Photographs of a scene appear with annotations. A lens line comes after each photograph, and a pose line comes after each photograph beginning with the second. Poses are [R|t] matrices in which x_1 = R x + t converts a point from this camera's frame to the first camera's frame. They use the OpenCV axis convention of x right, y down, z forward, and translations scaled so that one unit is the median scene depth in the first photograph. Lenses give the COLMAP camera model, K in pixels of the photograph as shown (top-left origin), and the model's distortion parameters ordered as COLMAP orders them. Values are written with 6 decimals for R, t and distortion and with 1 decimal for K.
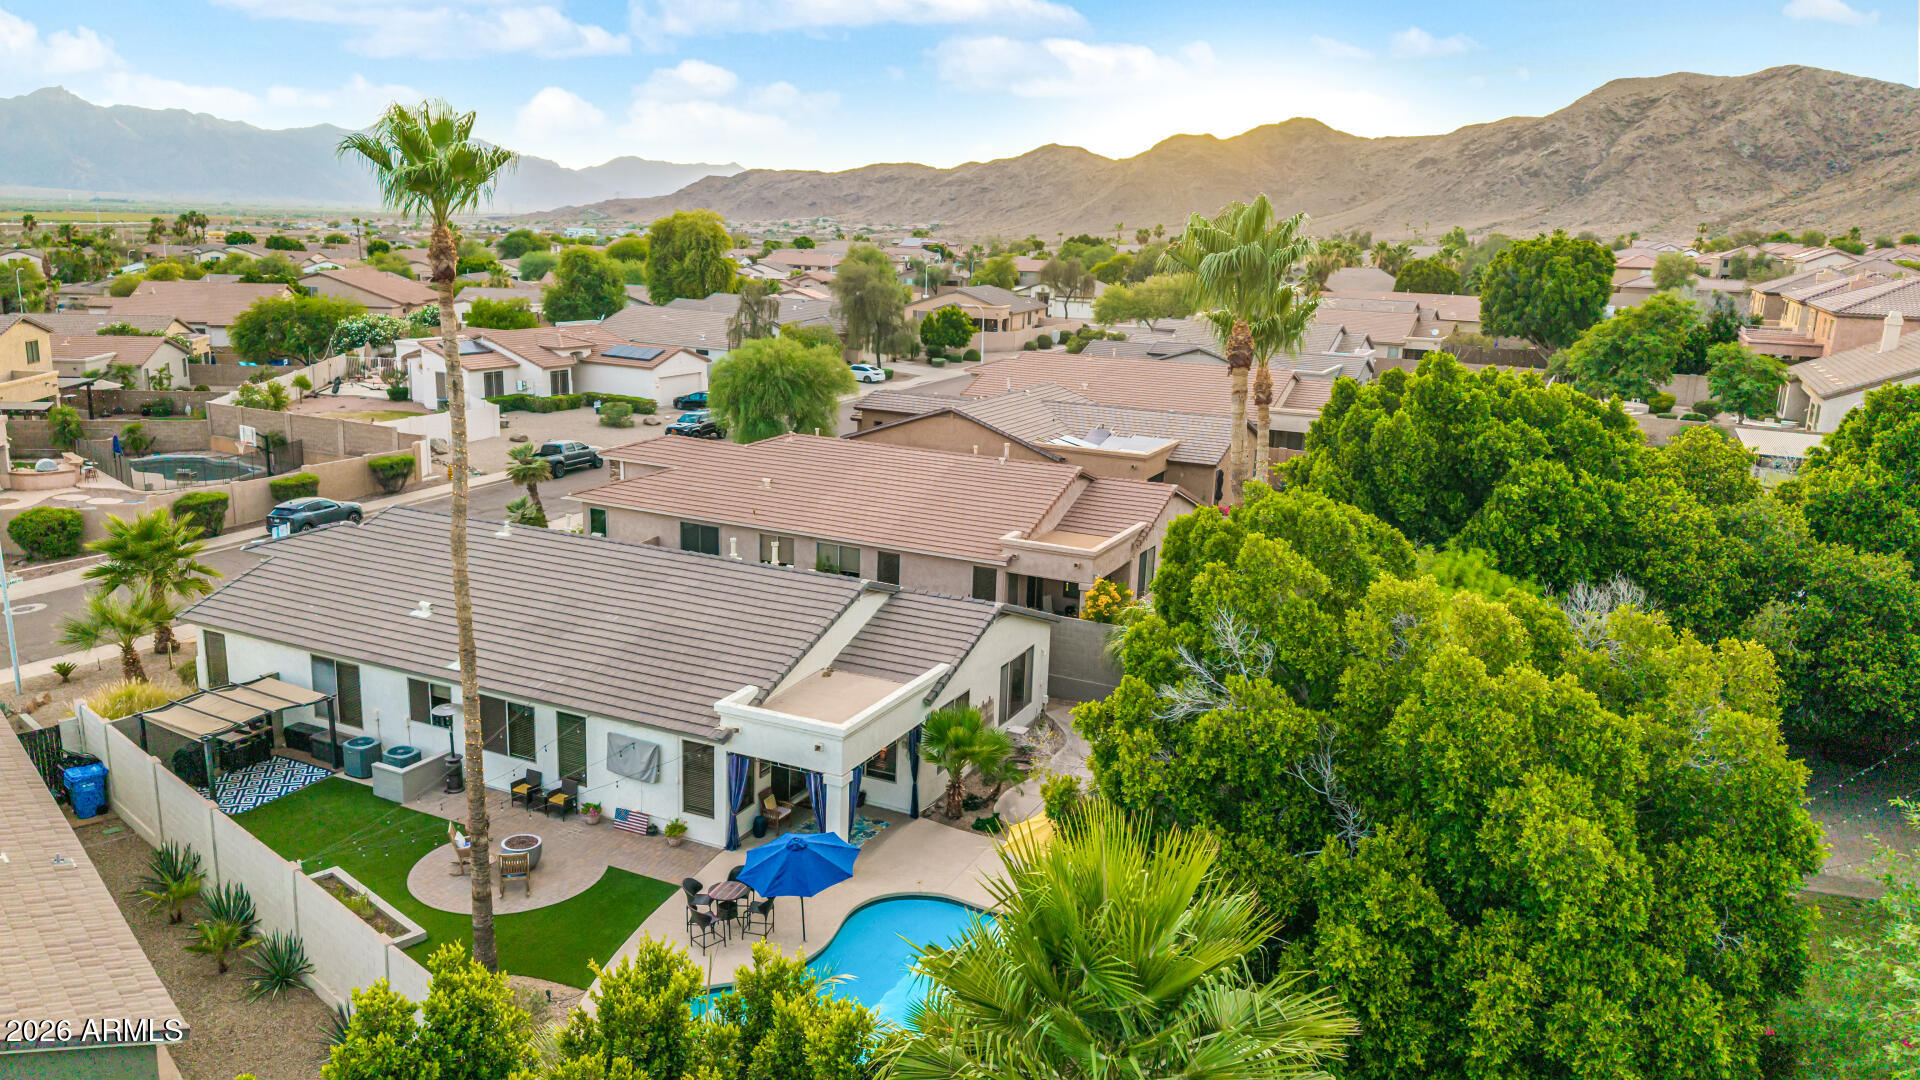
lens RADIAL K [[1264.6, 0, 957.5], [0, 1264.6, 569.5], [0, 0, 1]] dist [0.052979, -0.092998]
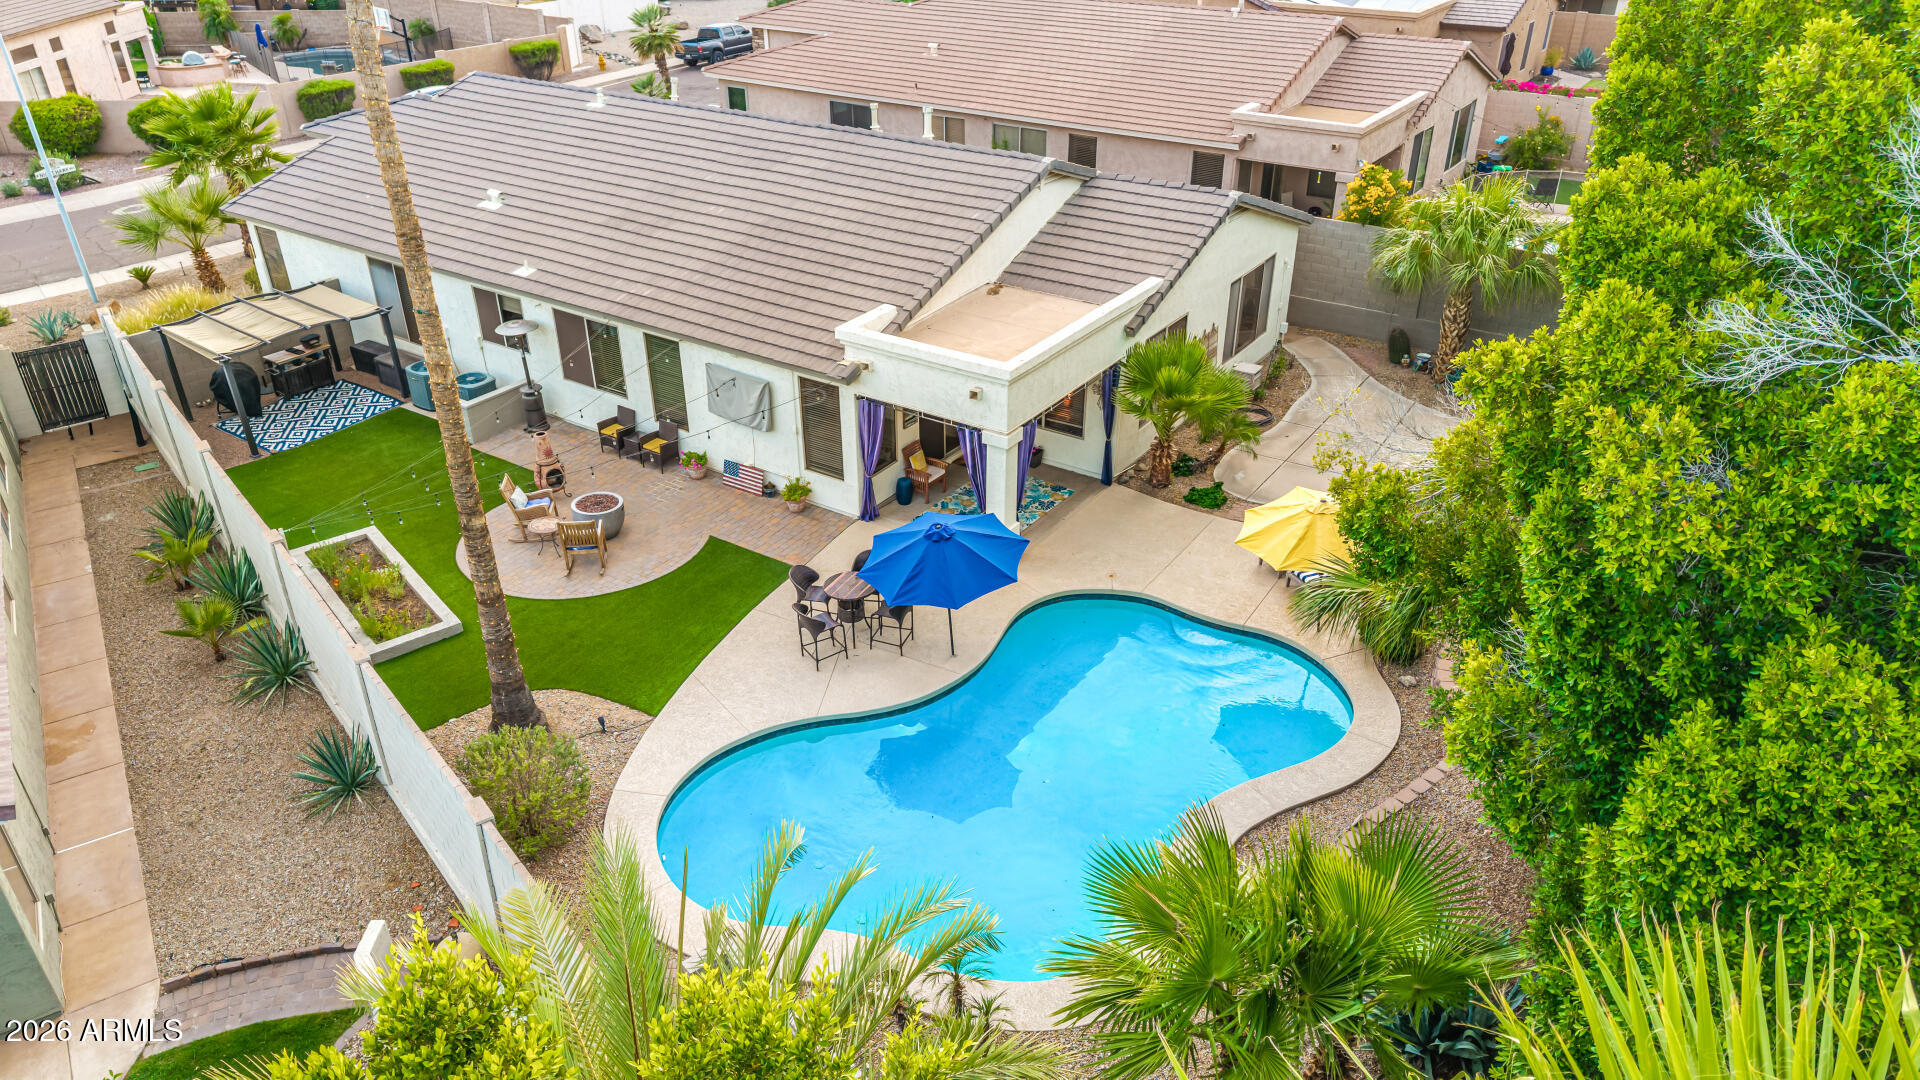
lens RADIAL K [[1211.2, 0, 970.7], [0, 1211.2, 542.9], [0, 0, 1]] dist [0.033445, -0.037329]
pose [[0.989679, 0.040849, -0.137359, -0.013566], [-0.001188, 0.960819, 0.277173, 0.028680], [0.143300, -0.274149, 0.950951, 0.287799]]
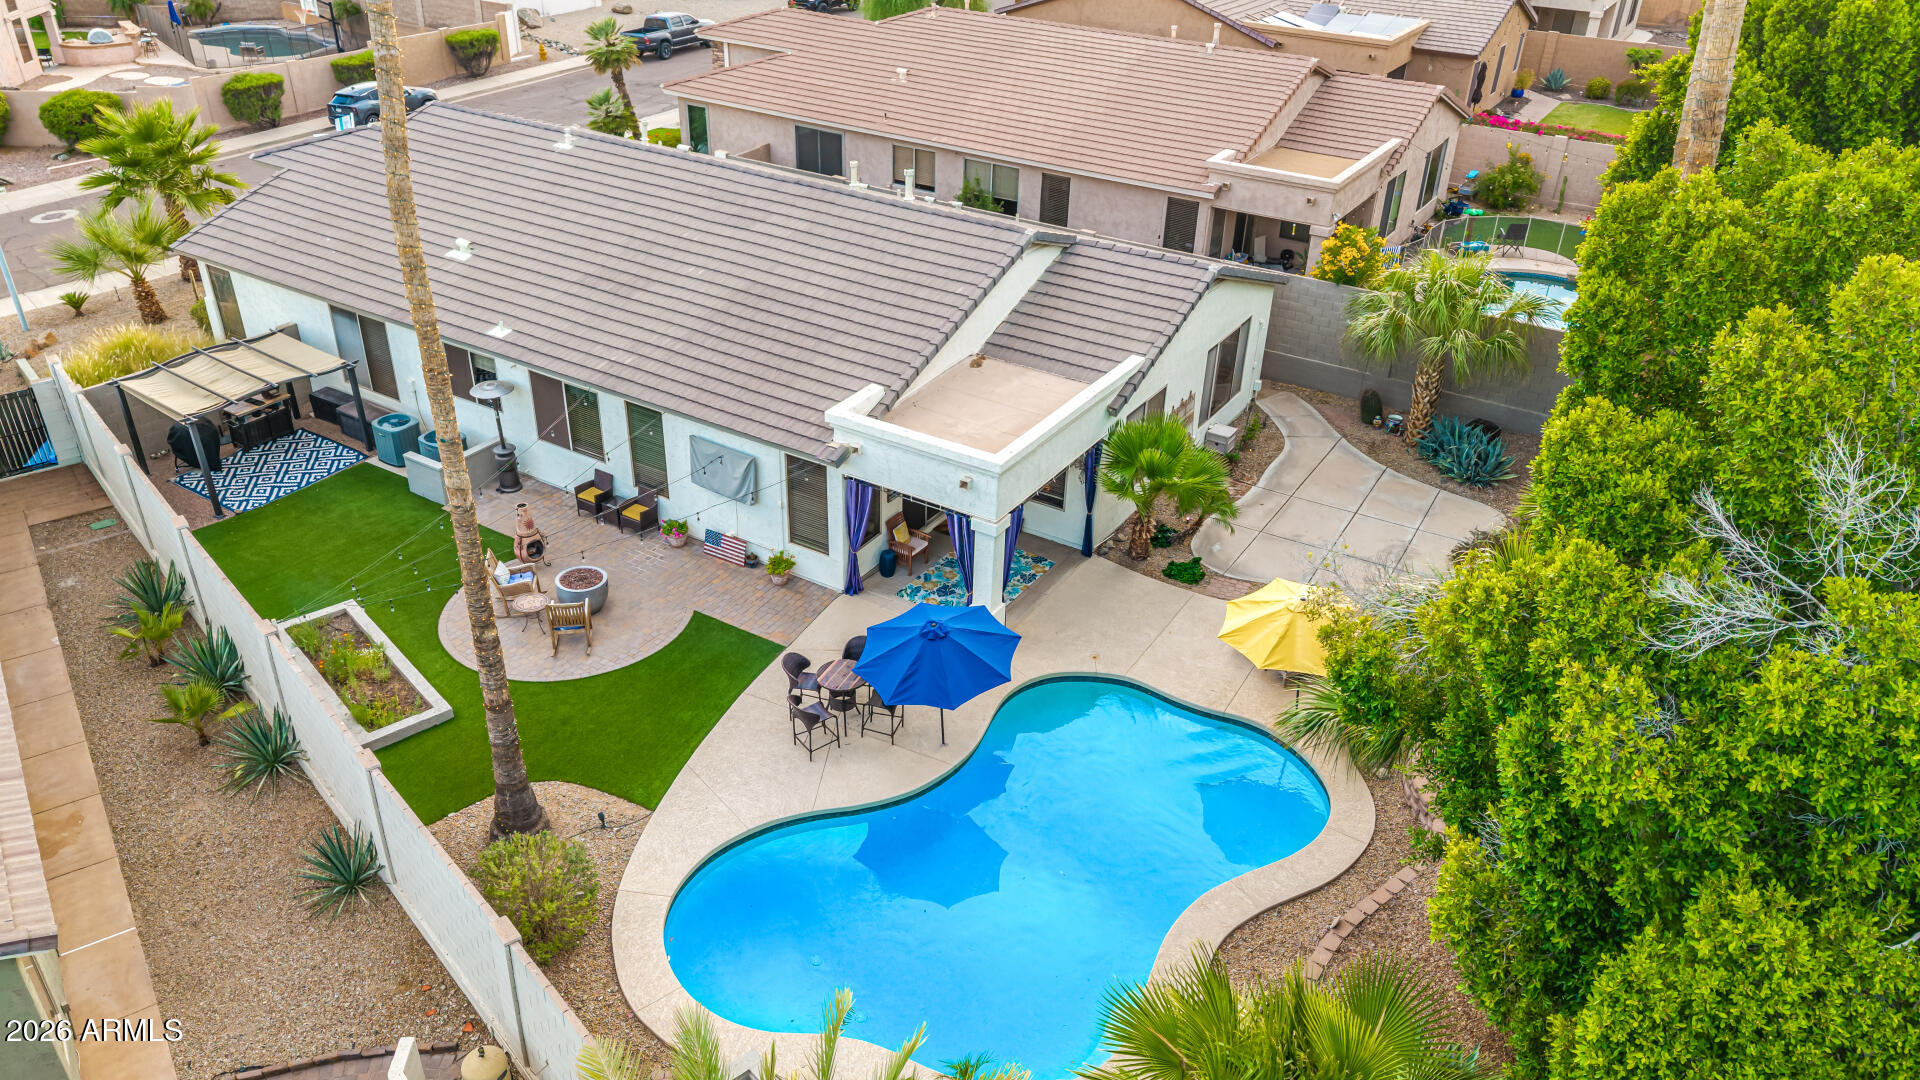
lens RADIAL K [[1275.9, 0, 966.9], [0, 1275.9, 545.7], [0, 0, 1]] dist [0.041645, -0.048943]
pose [[0.994222, 0.050330, -0.094813, -0.032978], [-0.020968, 0.957310, 0.288301, -0.030684], [0.105276, -0.284647, 0.952834, 0.257298]]
